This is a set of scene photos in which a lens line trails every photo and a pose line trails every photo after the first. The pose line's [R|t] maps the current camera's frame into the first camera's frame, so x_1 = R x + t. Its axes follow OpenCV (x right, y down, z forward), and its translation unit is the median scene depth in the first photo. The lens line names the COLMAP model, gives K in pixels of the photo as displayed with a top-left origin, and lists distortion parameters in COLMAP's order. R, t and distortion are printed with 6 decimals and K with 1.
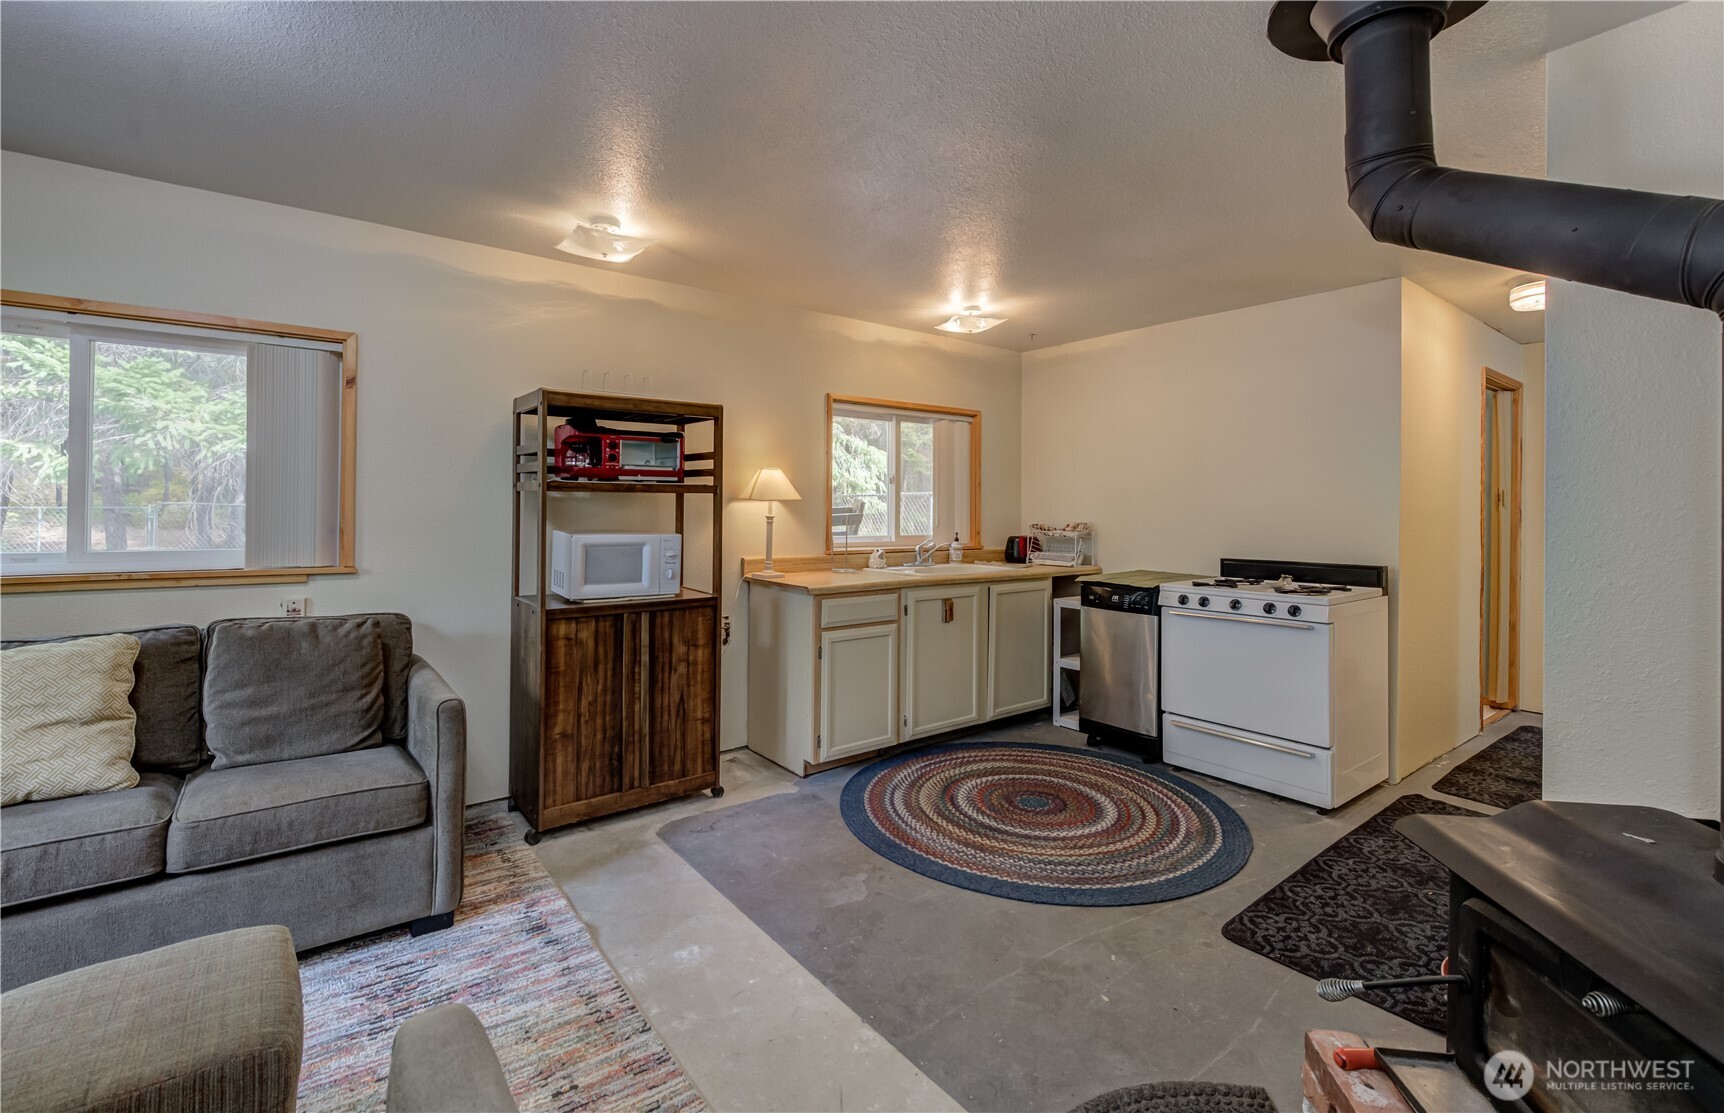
lens RADIAL K [[754.7, 0, 798.8], [0, 754.7, 504.1], [0, 0, 1]] dist [-0.006858, -0.000503]
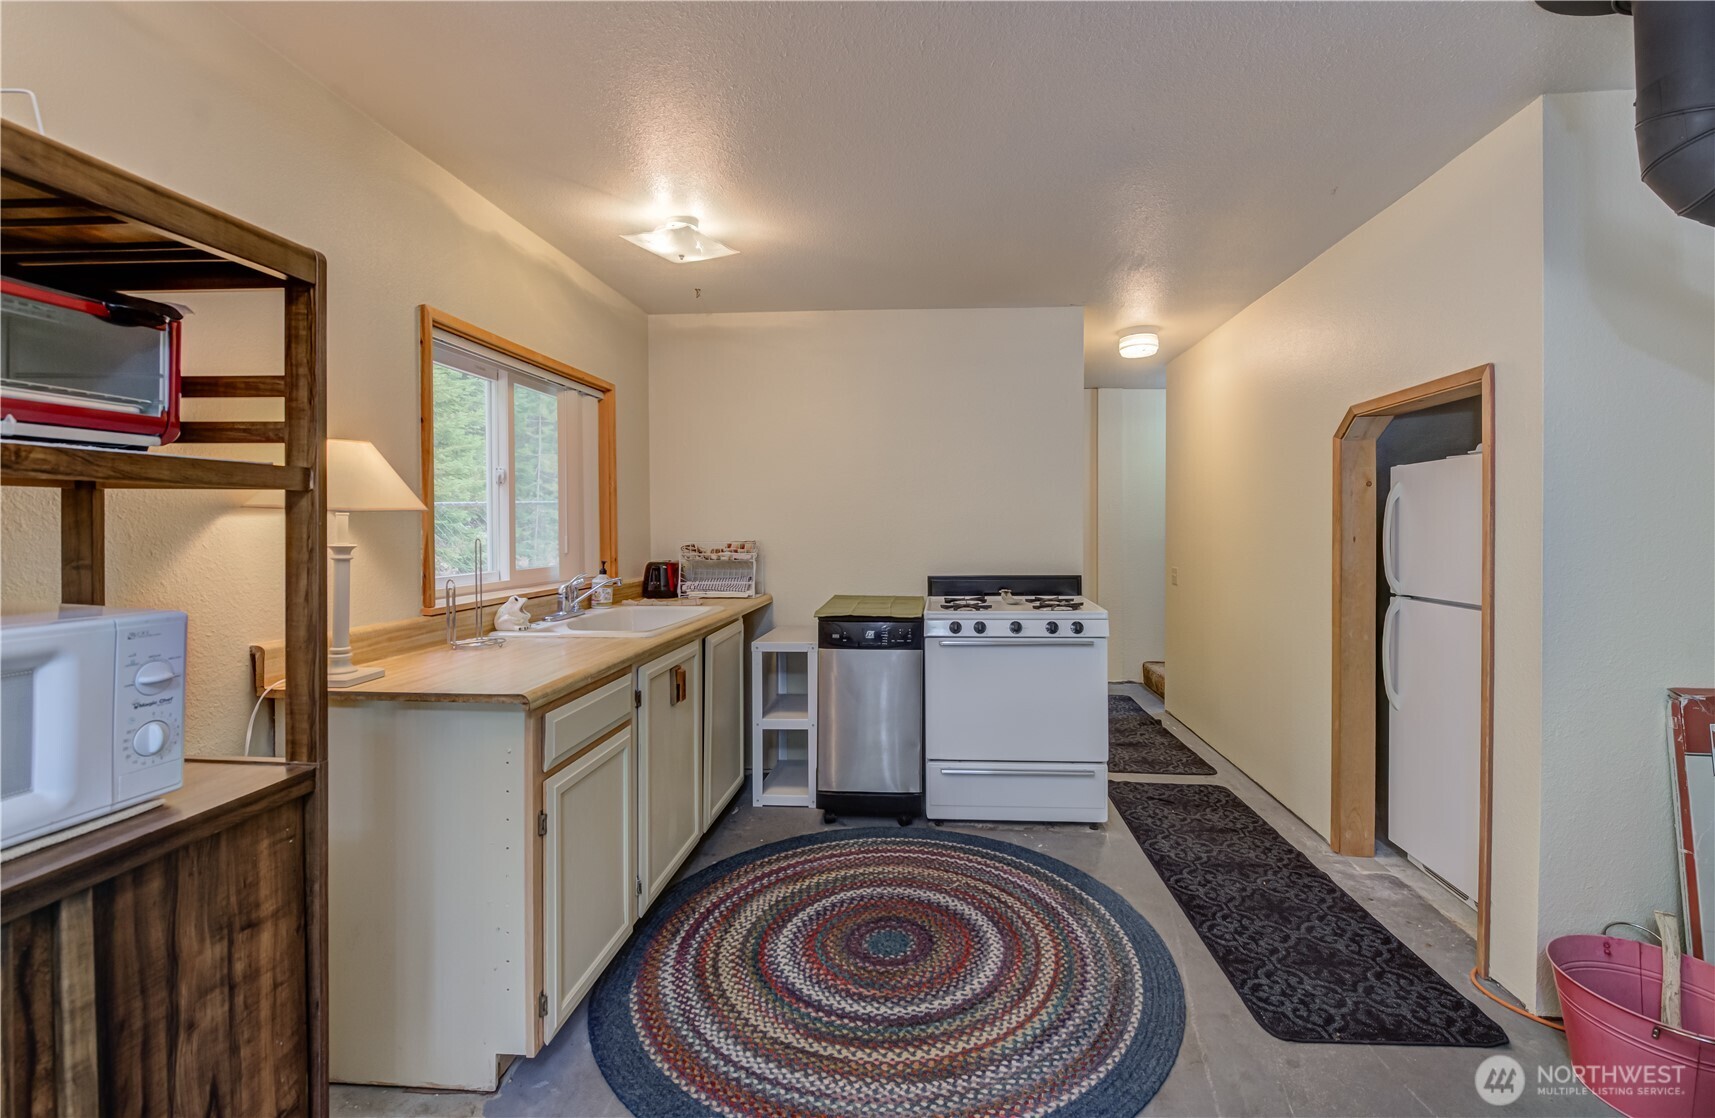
lens RADIAL K [[753.4, 0, 905.0], [0, 753.4, 527.8], [0, 0, 1]] dist [-0.001072, -0.001881]
pose [[0.613341, -0.012913, 0.789713, -0.219425], [0.002443, 0.999893, 0.014453, -0.001038], [-0.789815, -0.006935, 0.613306, 0.537105]]
